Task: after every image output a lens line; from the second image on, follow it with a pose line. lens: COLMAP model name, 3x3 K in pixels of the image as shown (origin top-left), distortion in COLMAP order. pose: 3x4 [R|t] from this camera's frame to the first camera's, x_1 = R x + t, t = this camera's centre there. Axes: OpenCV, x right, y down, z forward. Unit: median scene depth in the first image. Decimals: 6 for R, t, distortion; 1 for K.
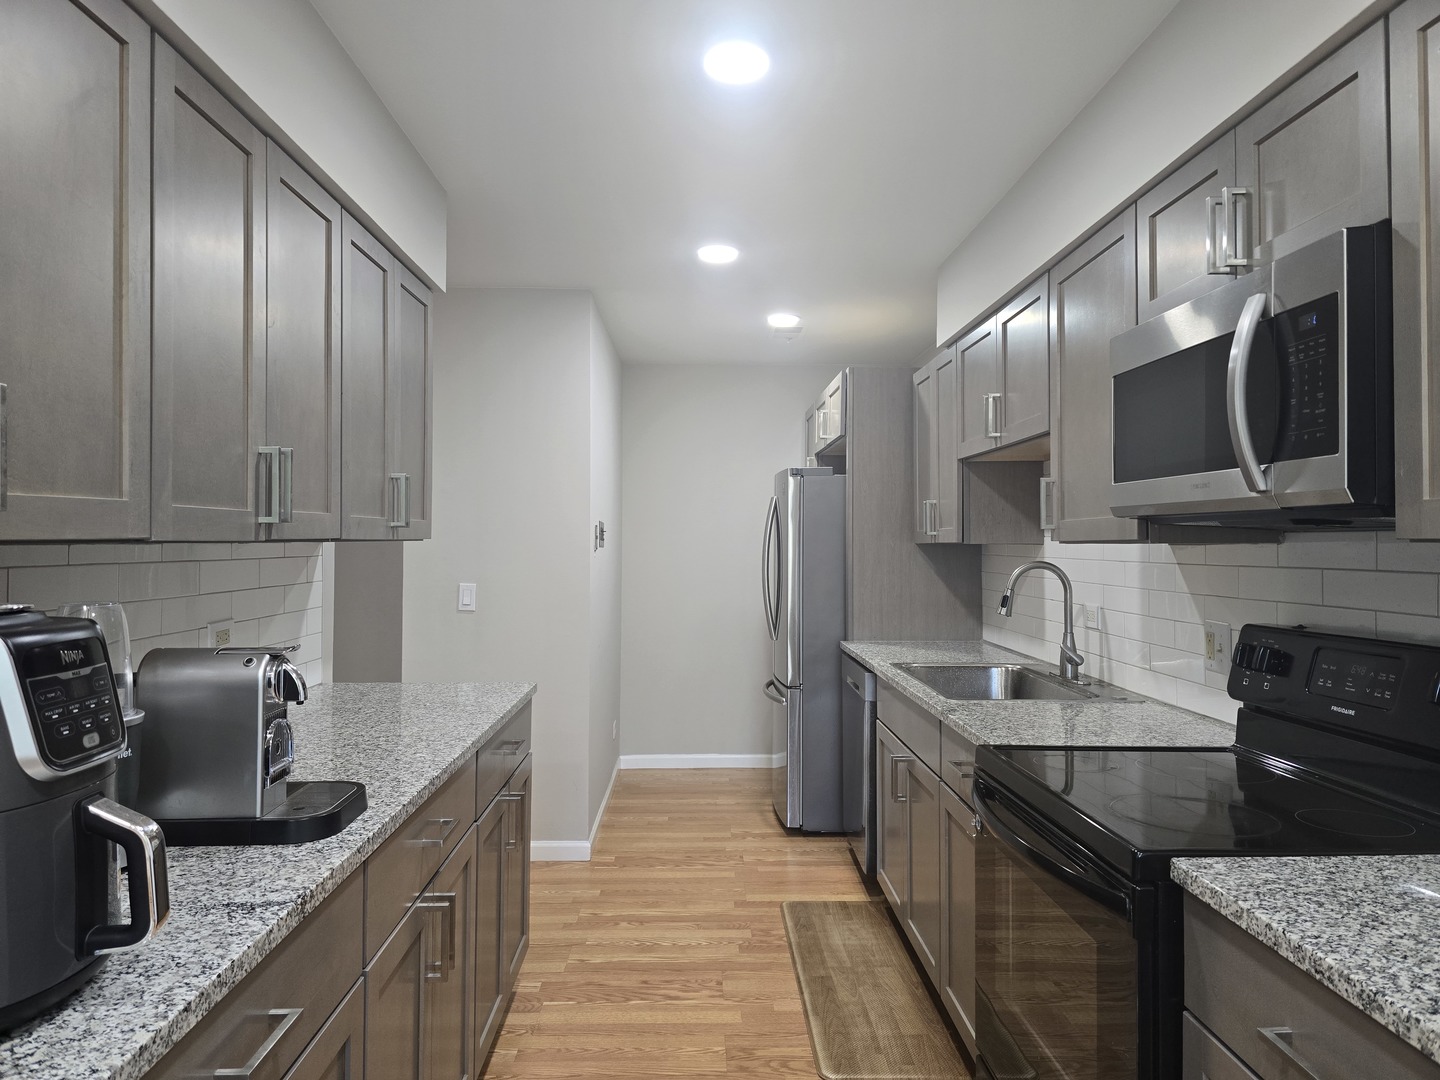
lens RADIAL K [[963.4, 0, 715.2], [0, 963.4, 523.5], [0, 0, 1]] dist [0.047092, -0.041069]
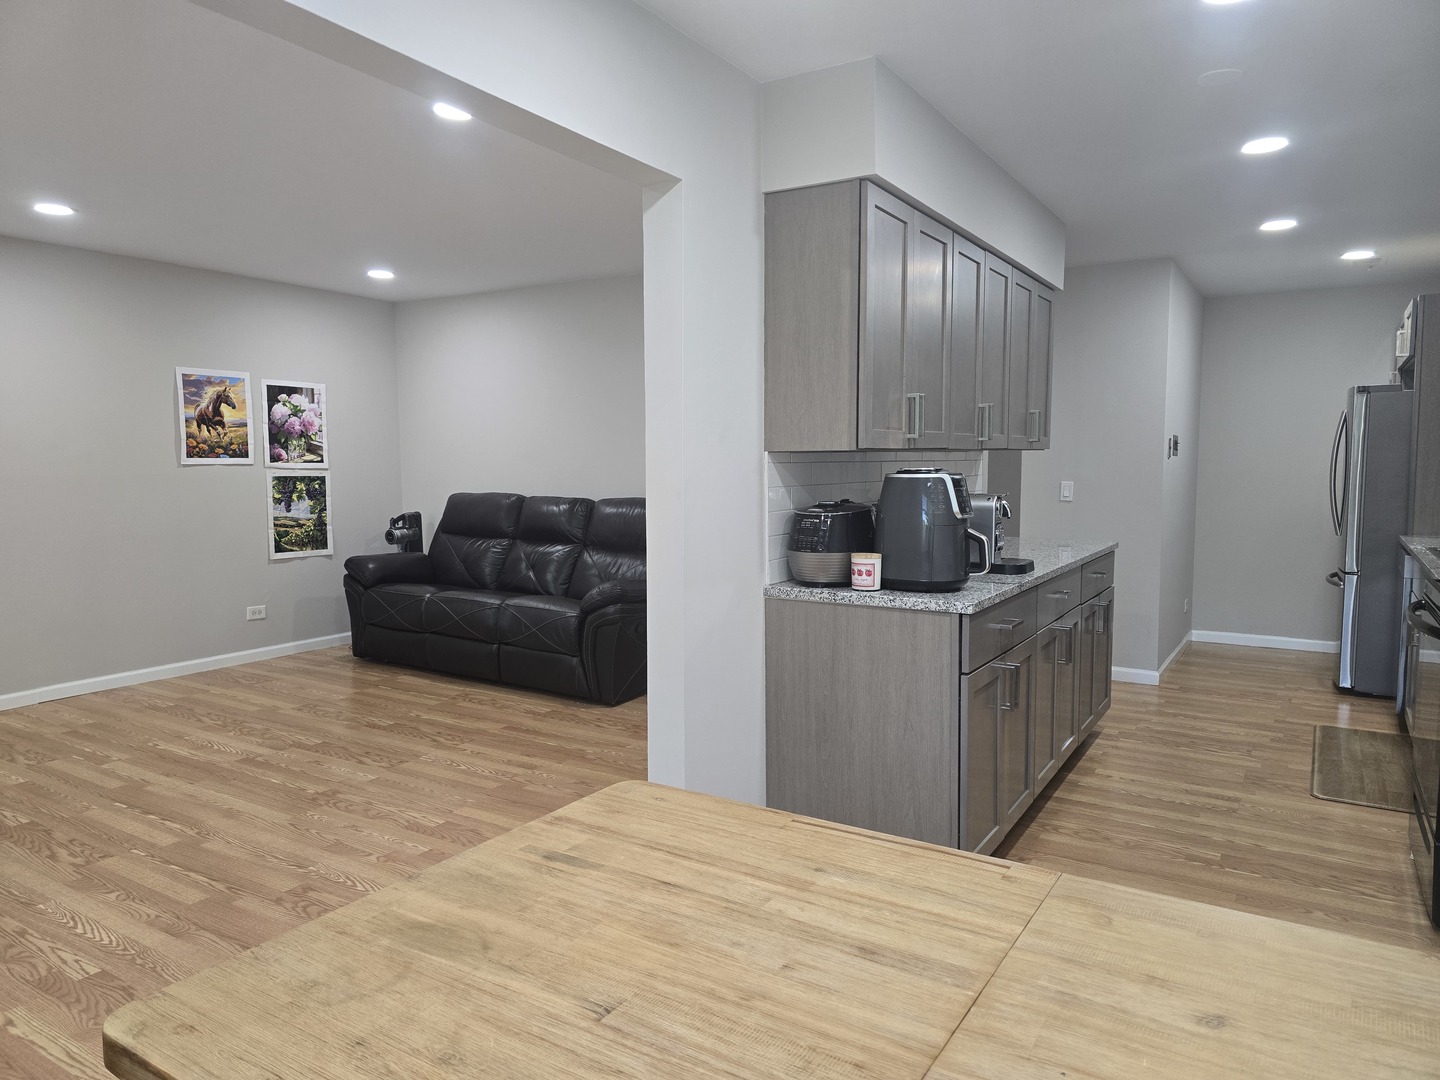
lens RADIAL K [[963.4, 0, 715.2], [0, 963.4, 523.5], [0, 0, 1]] dist [0.047092, -0.041069]
pose [[0.836762, 0.035480, -0.546416, 0.095940], [0.012994, 0.996331, 0.084592, -0.003040], [0.547413, -0.077884, 0.833231, -0.504829]]
